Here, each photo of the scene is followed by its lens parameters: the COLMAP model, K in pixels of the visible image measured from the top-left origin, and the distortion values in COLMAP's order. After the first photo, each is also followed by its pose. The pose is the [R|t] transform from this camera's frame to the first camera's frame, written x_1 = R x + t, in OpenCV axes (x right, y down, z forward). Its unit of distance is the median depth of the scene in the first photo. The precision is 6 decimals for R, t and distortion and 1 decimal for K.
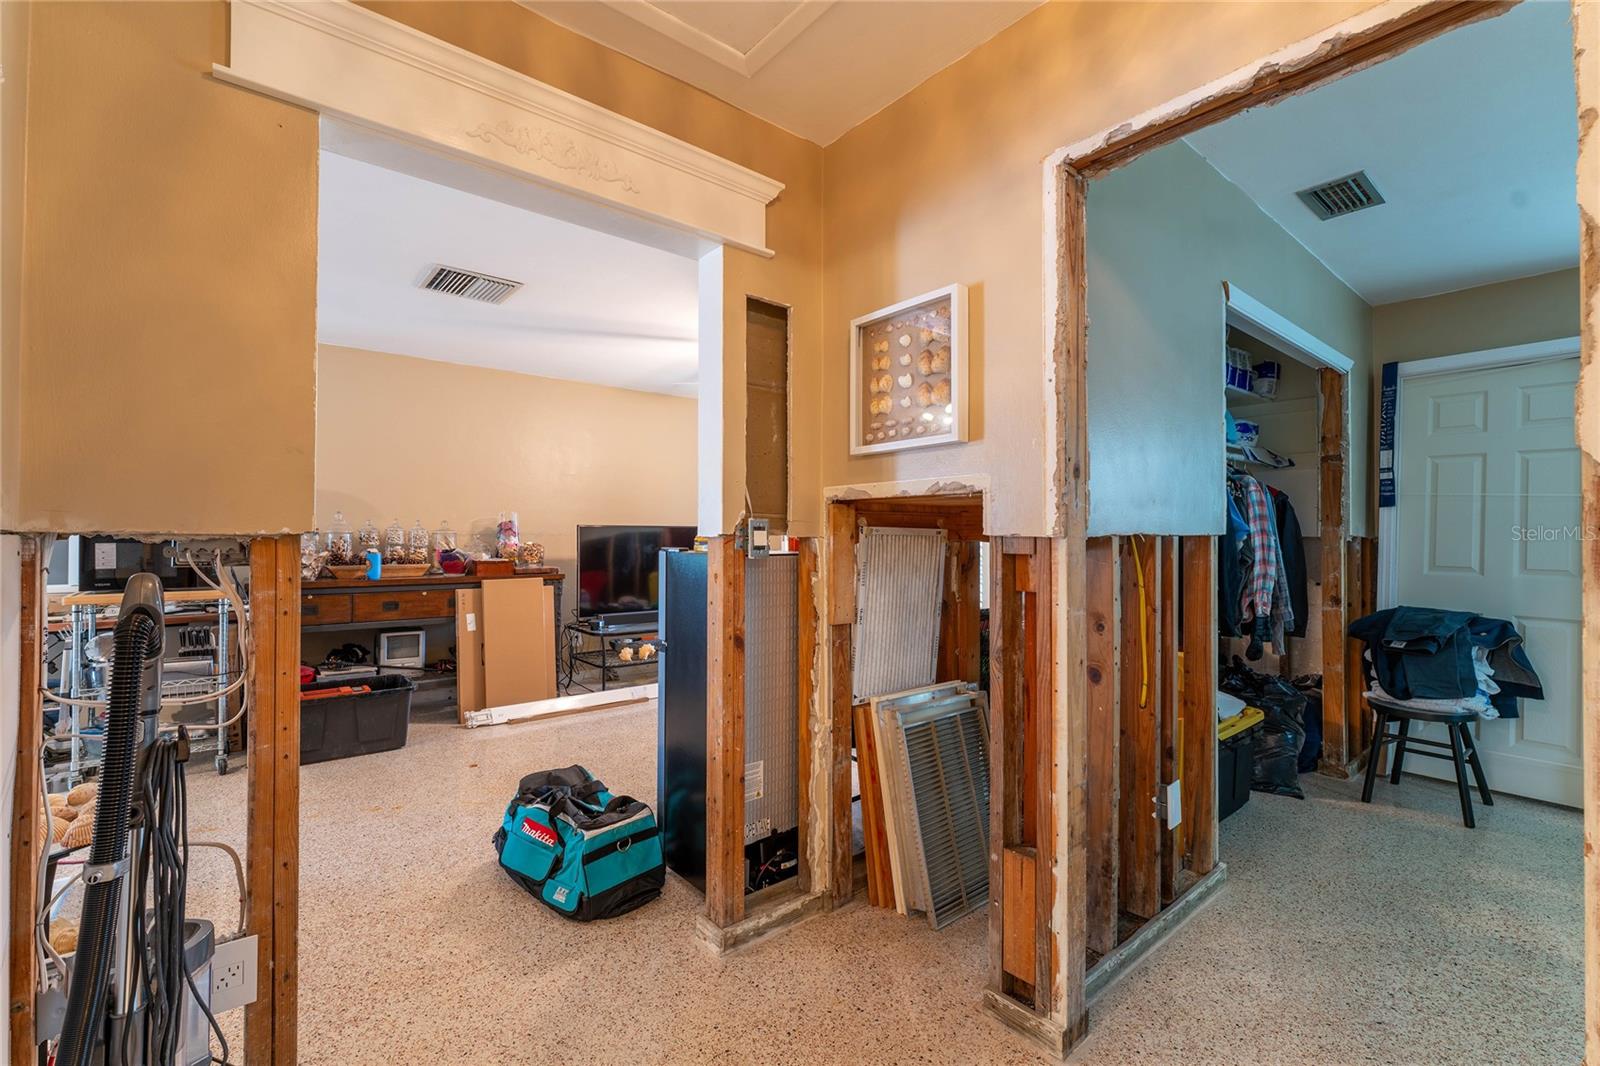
lens RADIAL K [[688.3, 0, 799.3], [0, 688.3, 531.0], [0, 0, 1]] dist [-0.000888, 0.000358]
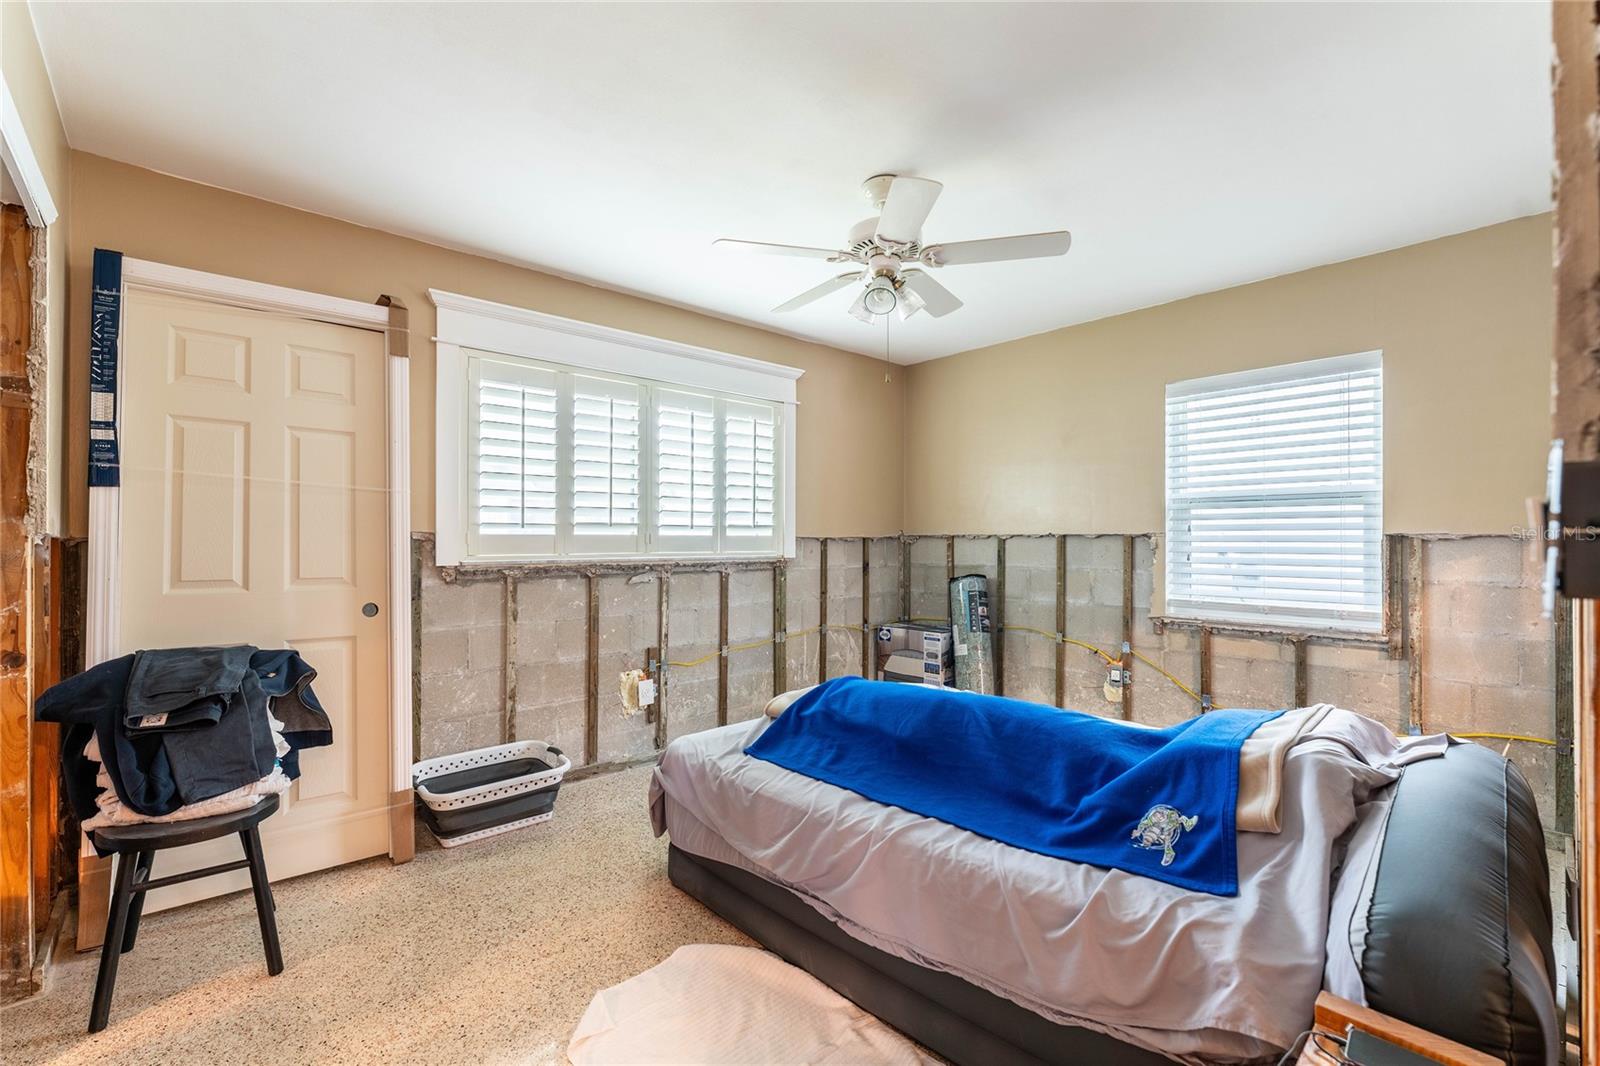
lens RADIAL K [[688.3, 0, 811.0], [0, 688.3, 535.2], [0, 0, 1]] dist [-0.000888, 0.000358]
pose [[-0.048874, 0.004492, 0.998795, 0.240471], [-0.007889, 0.999957, -0.004883, 0.005659], [-0.998774, -0.008118, -0.048836, 0.440265]]
